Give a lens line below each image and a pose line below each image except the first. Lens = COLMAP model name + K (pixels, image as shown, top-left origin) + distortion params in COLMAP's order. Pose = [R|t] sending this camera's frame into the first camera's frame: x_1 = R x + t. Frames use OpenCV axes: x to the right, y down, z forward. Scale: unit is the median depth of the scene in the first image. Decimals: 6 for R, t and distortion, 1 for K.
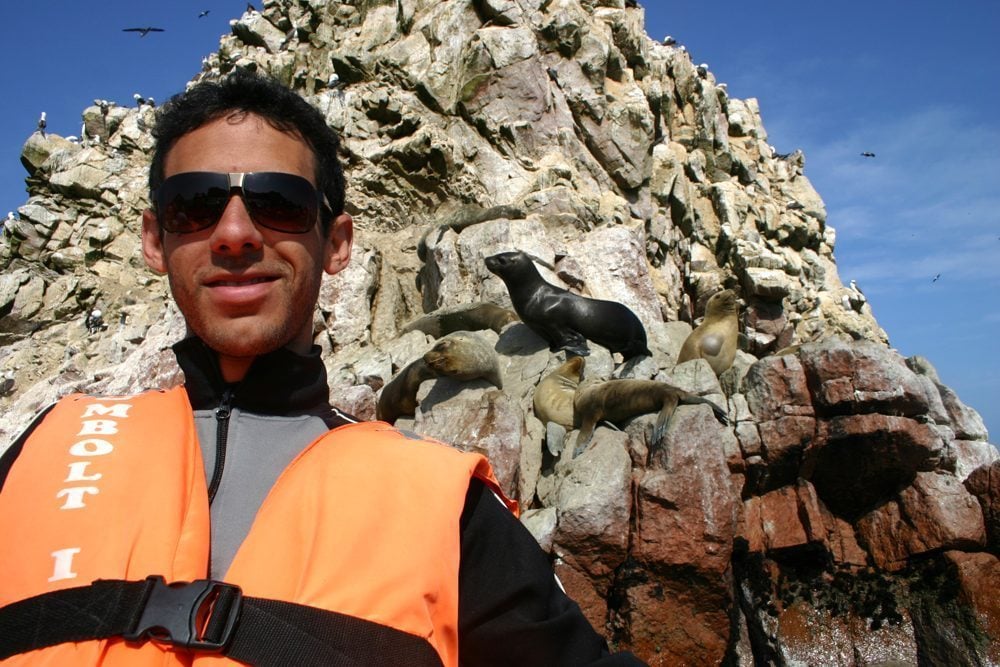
lens RADIAL K [[3087.6, 0, 500.0], [0, 3087.6, 333.5], [0, 0, 1]] dist [0.397339, 0.000000]
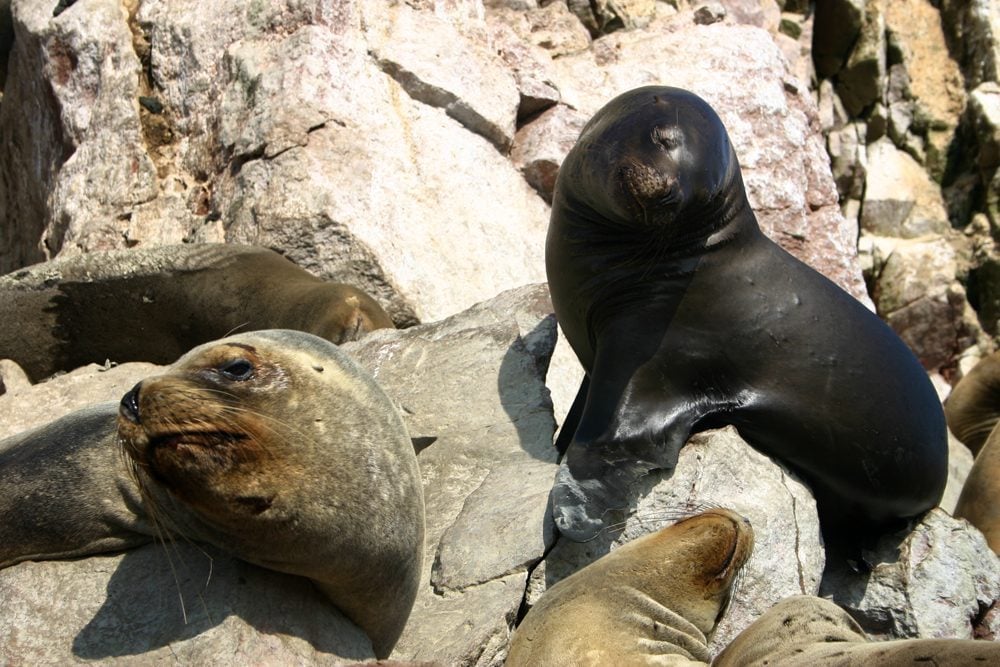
lens RADIAL K [[3087.6, 0, 499.2], [0, 3087.6, 333.7], [0, 0, 1]] dist [0.397339, 0.000000]
pose [[0.982162, 0.084333, 0.168067, -0.025916], [-0.079386, 0.996195, -0.035949, 0.004165], [-0.170459, 0.021966, 0.985120, 0.738946]]
